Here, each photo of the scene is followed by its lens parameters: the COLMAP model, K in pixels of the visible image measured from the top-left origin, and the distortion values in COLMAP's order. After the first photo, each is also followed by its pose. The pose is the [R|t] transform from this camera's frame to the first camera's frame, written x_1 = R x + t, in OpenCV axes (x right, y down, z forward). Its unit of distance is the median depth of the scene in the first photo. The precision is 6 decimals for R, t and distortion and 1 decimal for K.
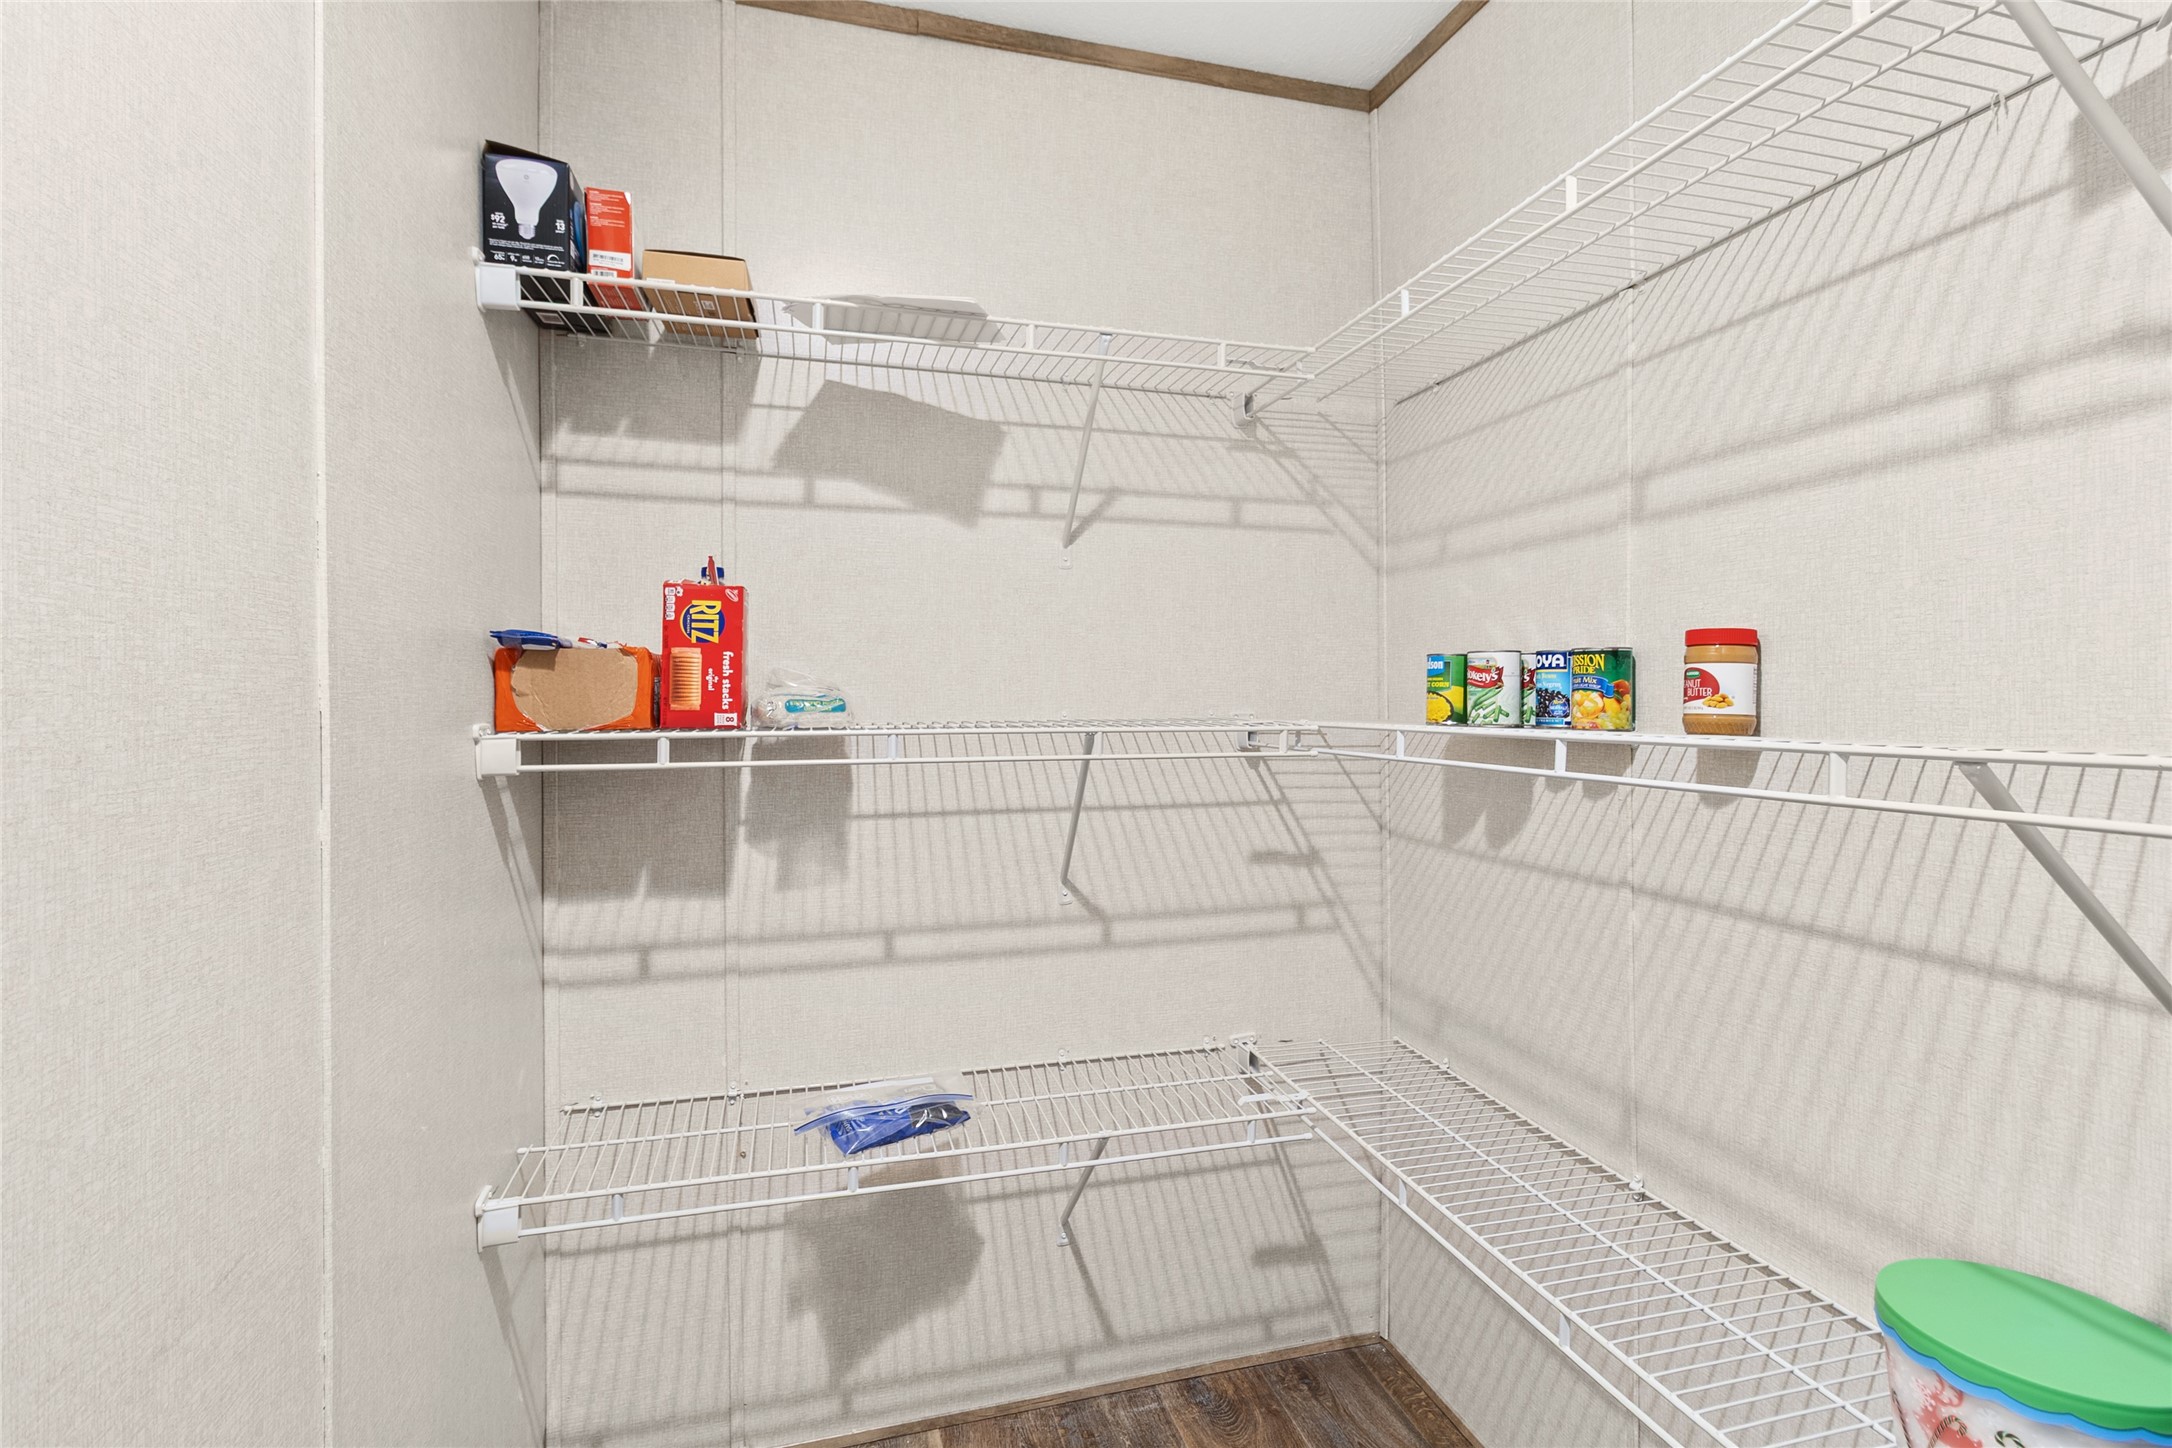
lens RADIAL K [[1006.2, 0, 1075.9], [0, 1006.2, 713.9], [0, 0, 1]] dist [-0.000937, 0.000143]
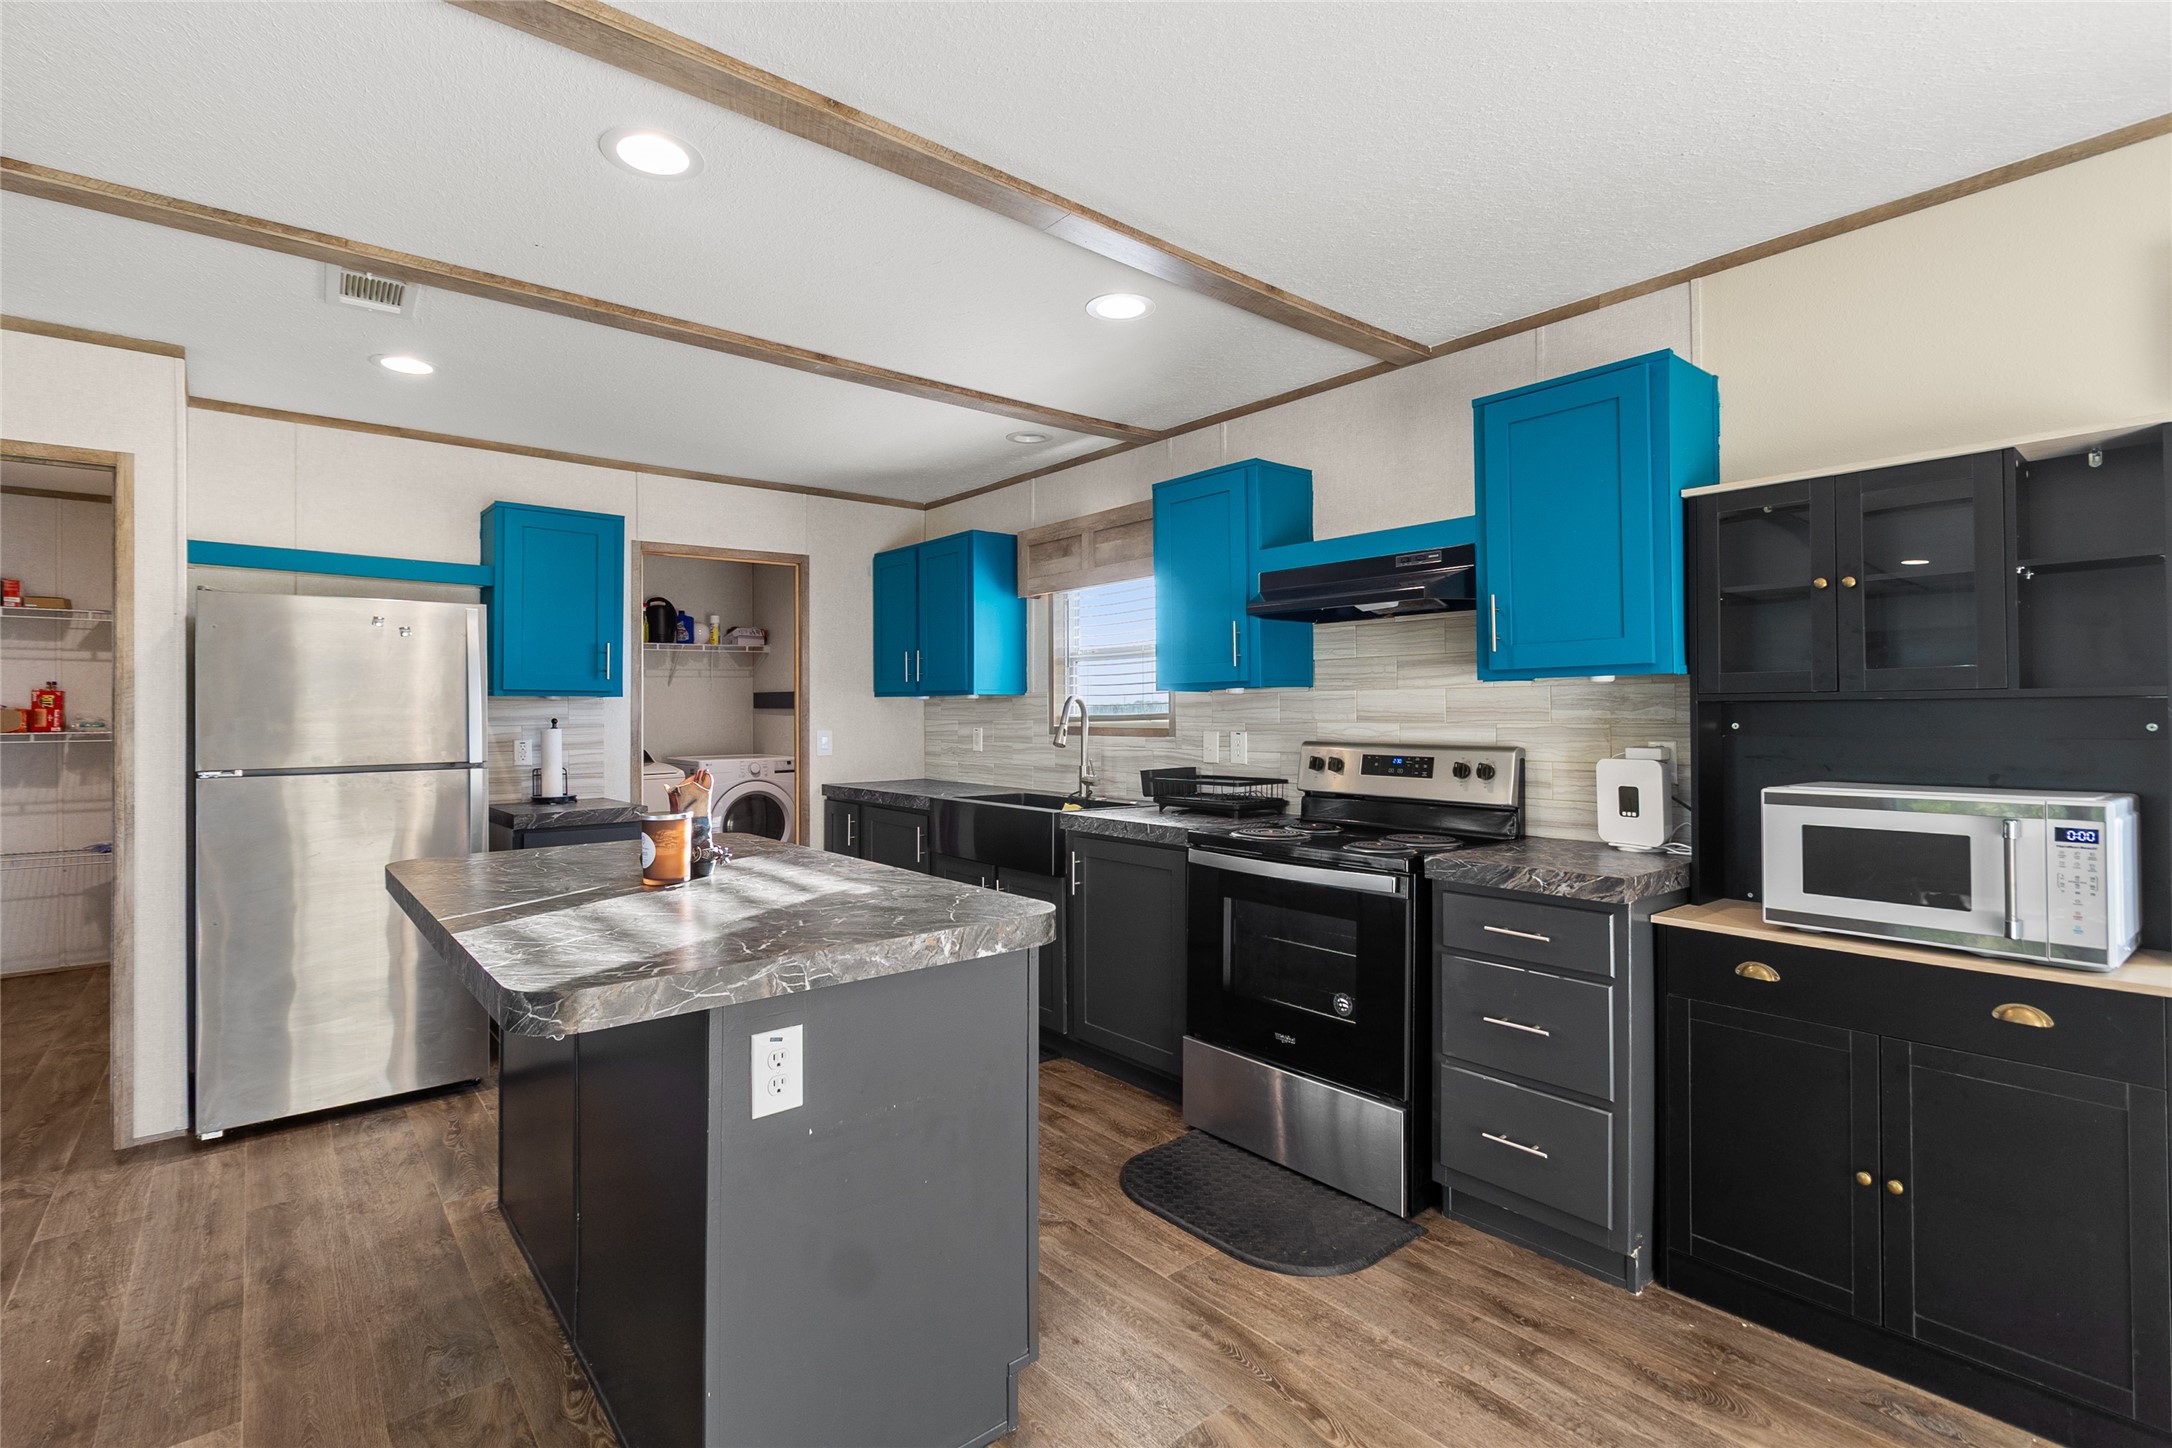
lens RADIAL K [[1006.2, 0, 1075.4], [0, 1006.2, 714.6], [0, 0, 1]] dist [-0.000937, 0.000143]
pose [[0.907192, -0.006824, 0.420661, 1.208769], [0.014387, 0.999787, -0.014808, 0.049011], [-0.420471, 0.019486, 0.907097, -3.168161]]
